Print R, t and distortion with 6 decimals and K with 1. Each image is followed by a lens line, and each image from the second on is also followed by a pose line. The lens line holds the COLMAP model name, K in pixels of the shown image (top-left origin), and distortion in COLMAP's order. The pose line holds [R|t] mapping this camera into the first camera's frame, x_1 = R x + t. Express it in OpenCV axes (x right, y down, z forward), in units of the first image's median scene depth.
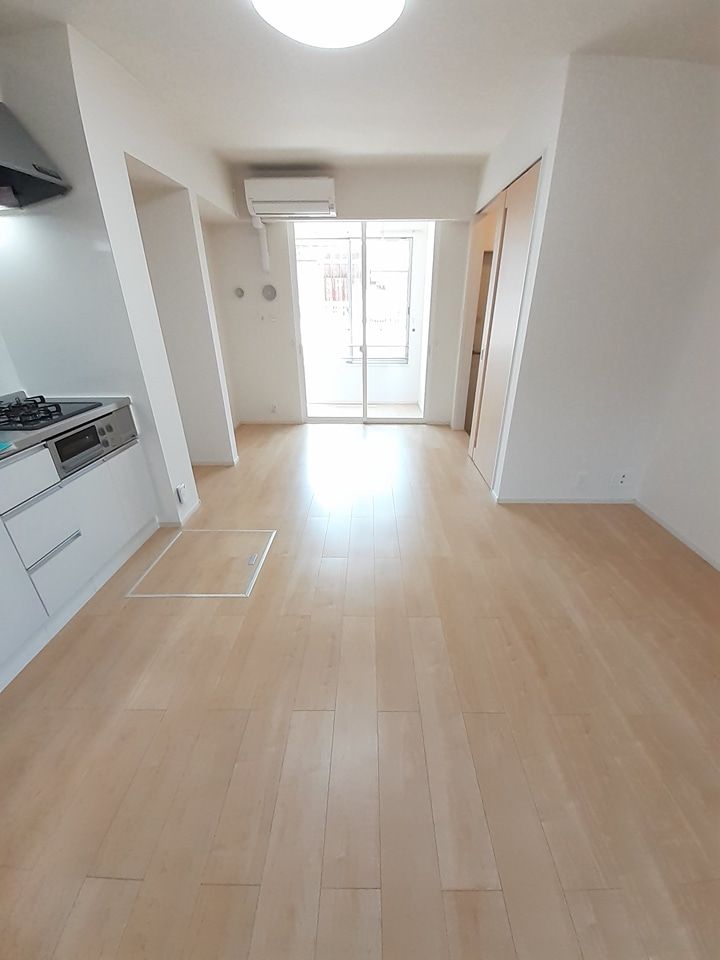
lens RADIAL K [[380.7, 0, 366.9], [0, 380.7, 478.4], [0, 0, 1]] dist [-0.001468, -0.001051]
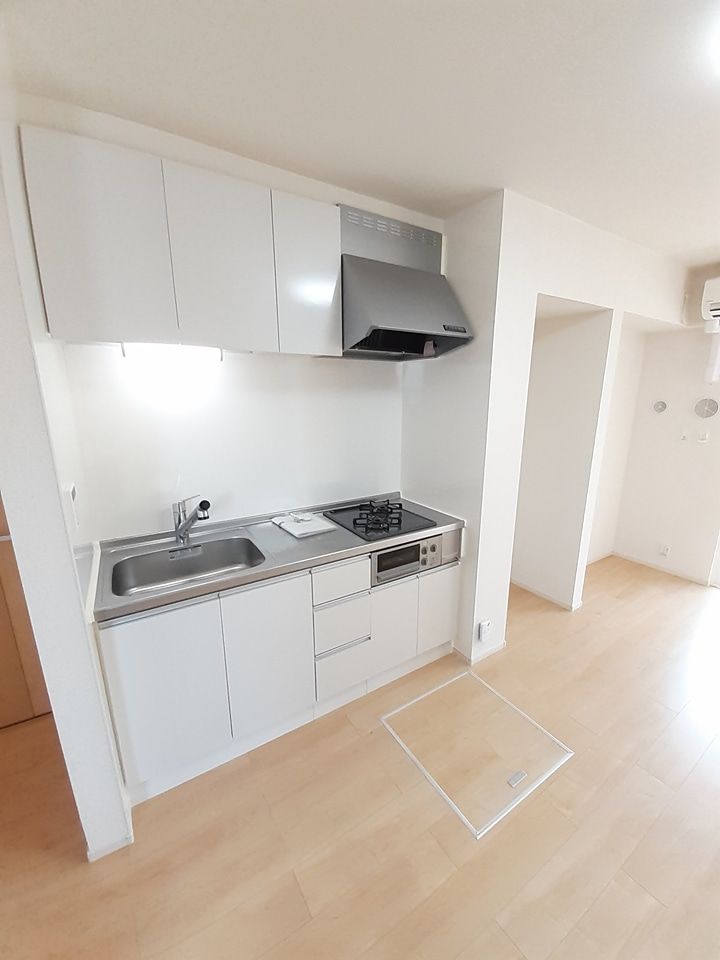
lens RADIAL K [[380.7, 0, 364.2], [0, 380.7, 486.6], [0, 0, 1]] dist [-0.001468, -0.001051]
pose [[0.552176, 0.208544, -0.807224, 0.007911], [-0.357275, 0.933994, -0.003097, -0.215037], [0.753297, 0.290111, 0.590236, 0.211305]]
